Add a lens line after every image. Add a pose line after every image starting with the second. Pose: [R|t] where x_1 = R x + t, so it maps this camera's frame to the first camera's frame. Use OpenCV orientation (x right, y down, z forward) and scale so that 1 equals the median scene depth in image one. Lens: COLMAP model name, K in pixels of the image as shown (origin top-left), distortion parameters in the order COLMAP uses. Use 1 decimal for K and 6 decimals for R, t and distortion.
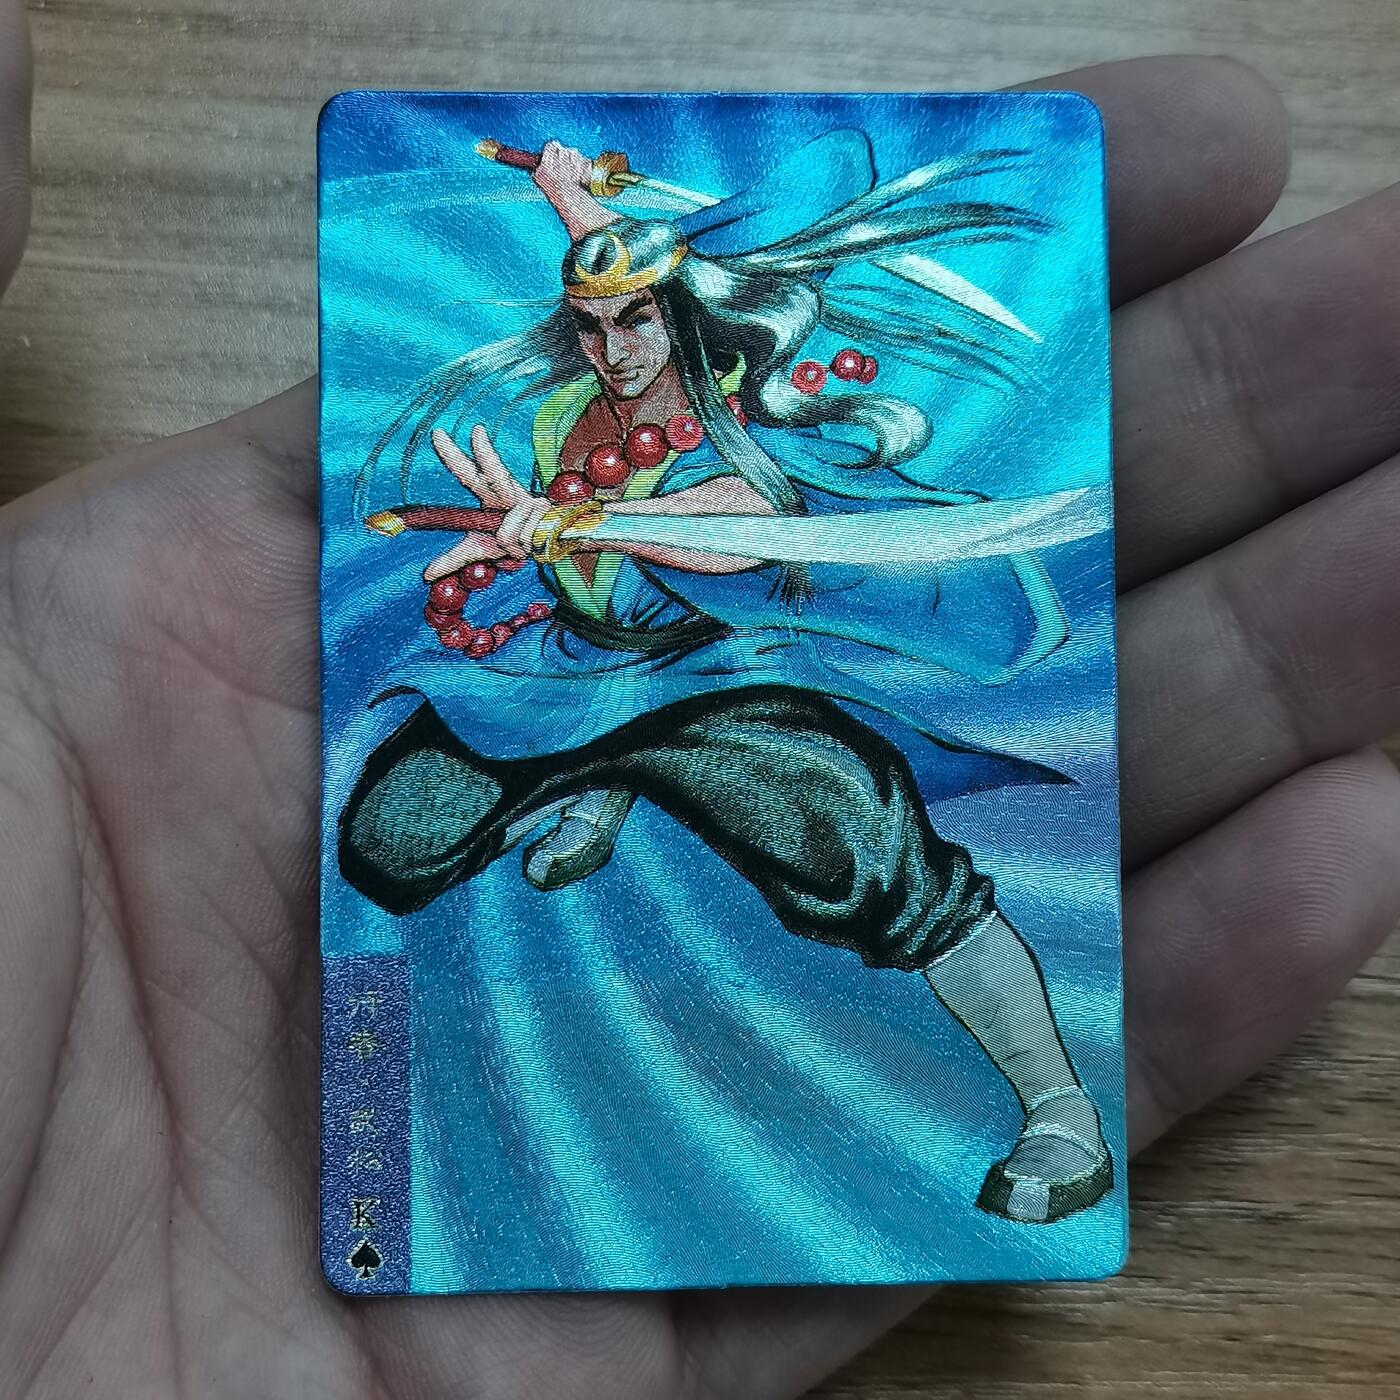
lens RADIAL K [[2817.1, 0, 671.8], [0, 2817.1, 661.5], [0, 0, 1]] dist [-0.019571, 0.000000]
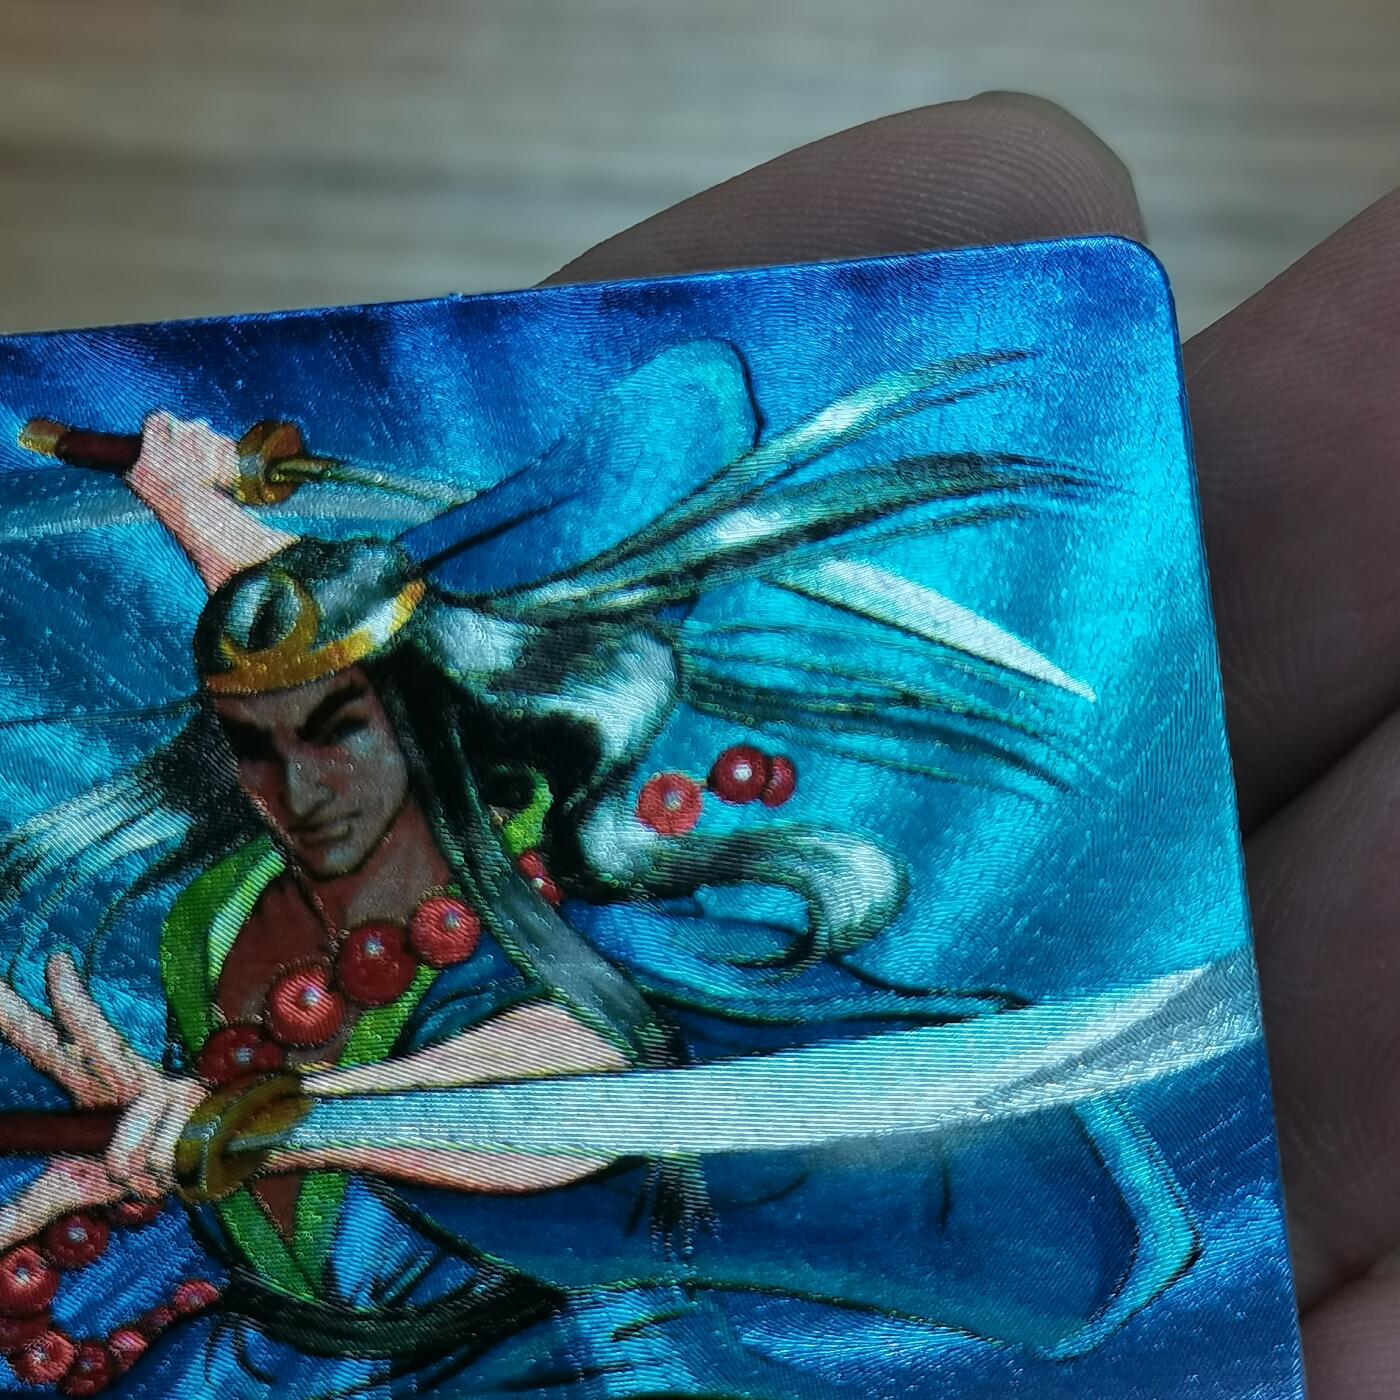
lens RADIAL K [[2817.1, 0, 708.4], [0, 2817.1, 700.4], [0, 0, 1]] dist [-0.019571, 0.000000]
pose [[0.996009, -0.089248, -0.000883, 0.058274], [0.089064, 0.994499, -0.055124, -0.090605], [0.005798, 0.054826, 0.998479, 0.464400]]
